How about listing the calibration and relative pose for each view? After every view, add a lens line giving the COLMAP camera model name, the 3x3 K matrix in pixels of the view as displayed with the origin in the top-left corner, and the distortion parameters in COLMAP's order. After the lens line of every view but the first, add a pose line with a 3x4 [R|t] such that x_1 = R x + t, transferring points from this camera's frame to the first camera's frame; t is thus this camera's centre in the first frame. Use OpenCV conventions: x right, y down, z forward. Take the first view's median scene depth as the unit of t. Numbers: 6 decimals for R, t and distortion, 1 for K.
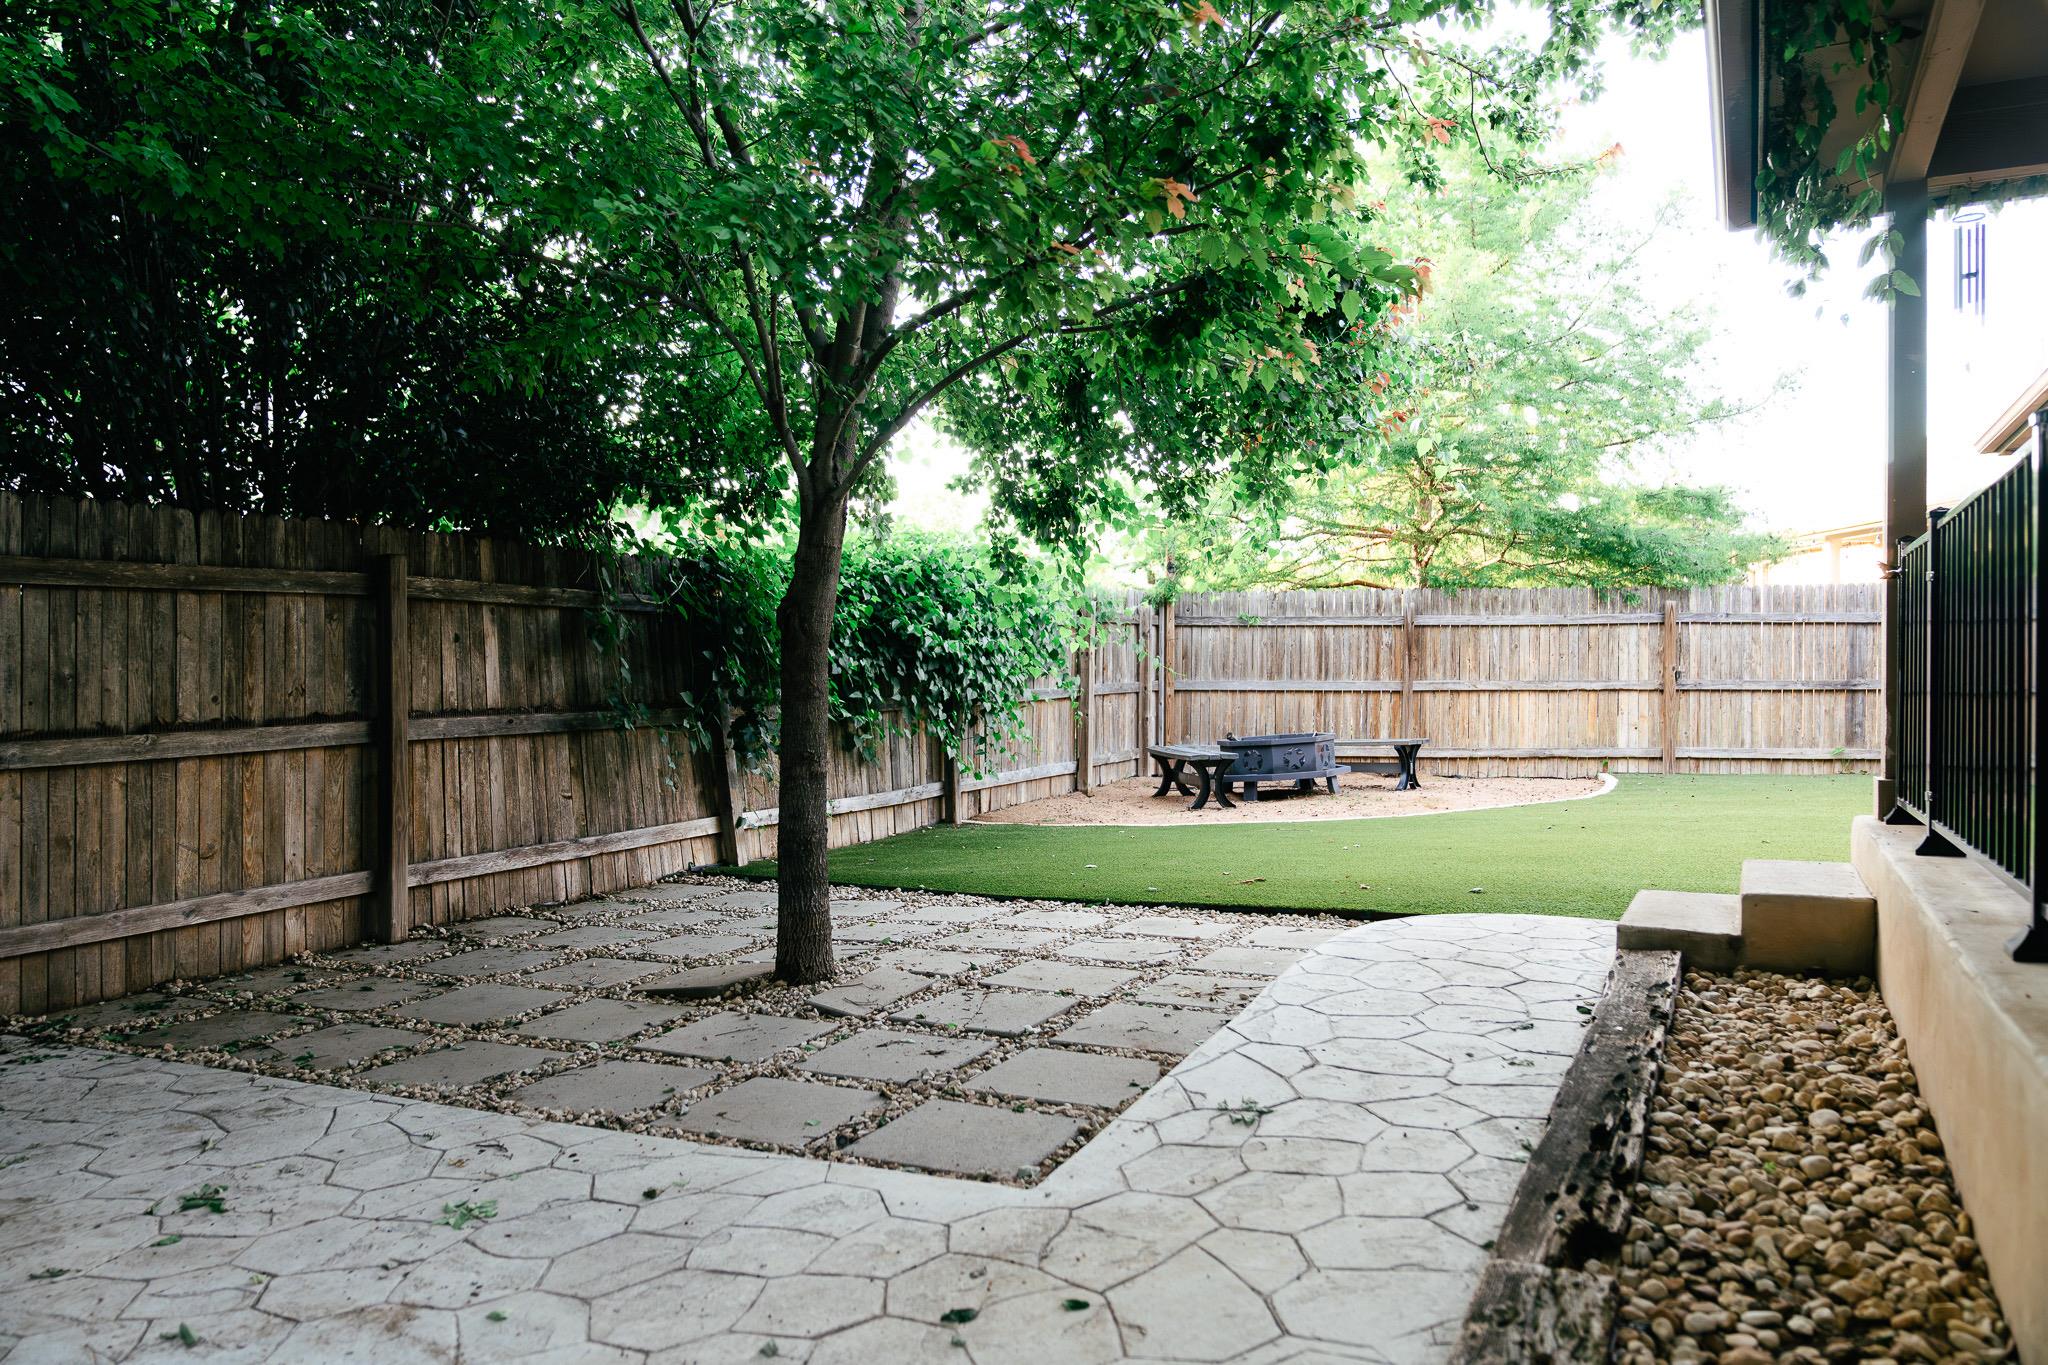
lens RADIAL K [[1502.6, 0, 1024.0], [0, 1502.6, 682.5], [0, 0, 1]] dist [-0.013584, -0.001562]
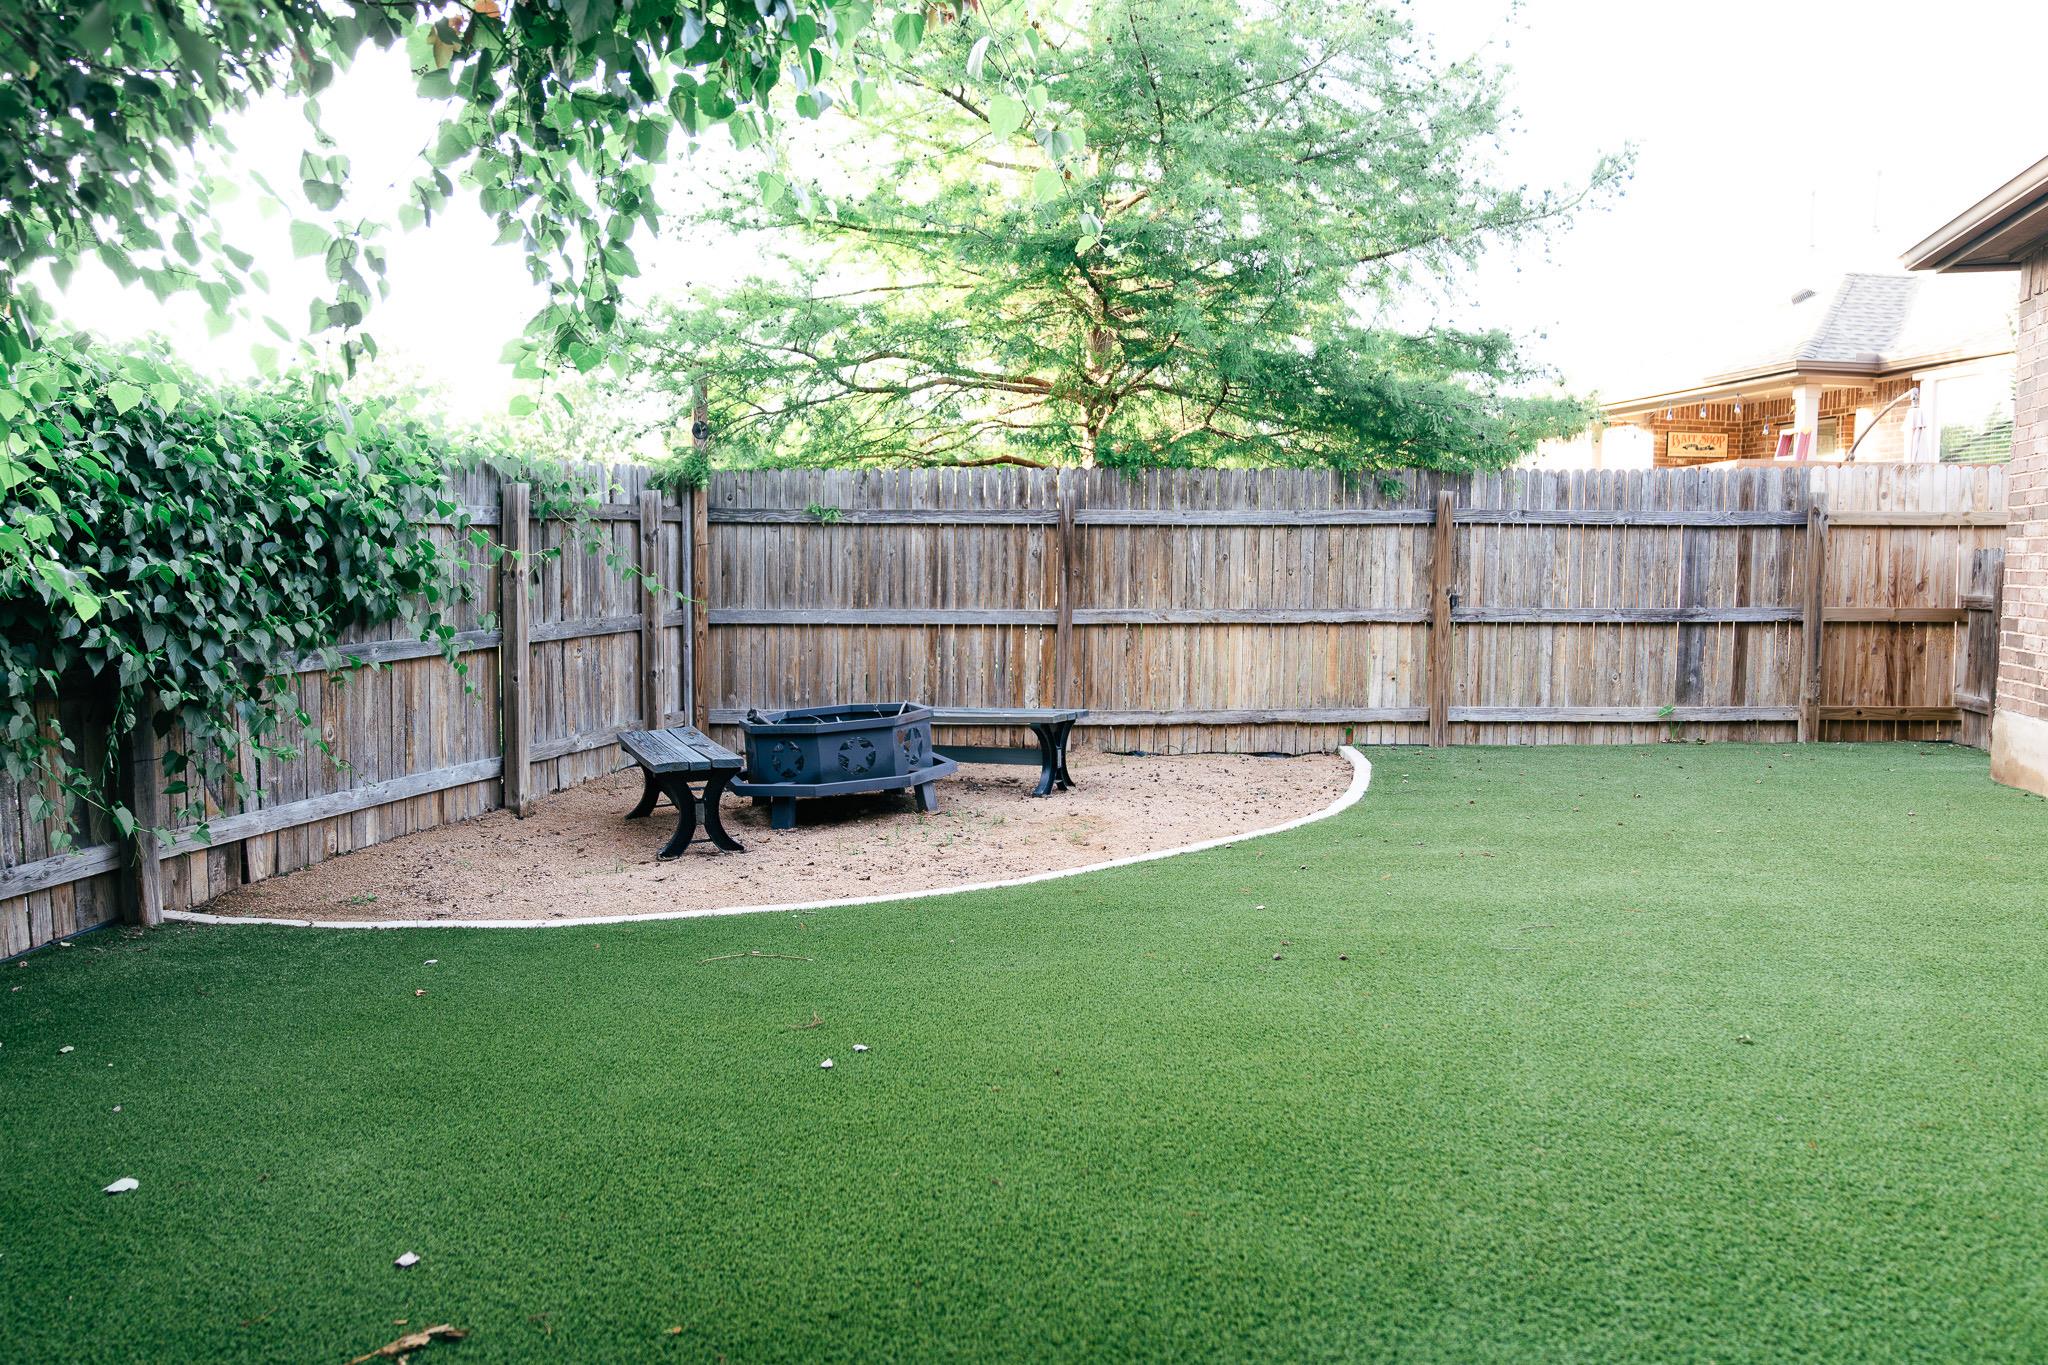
lens RADIAL K [[1488.8, 0, 1024.0], [0, 1488.8, 682.5], [0, 0, 1]] dist [-0.031009, 0.003381]
pose [[0.984318, -0.013061, 0.175919, 0.124212], [-0.000829, 0.996901, 0.078656, -0.020736], [-0.176402, -0.077568, 0.981257, 0.366297]]
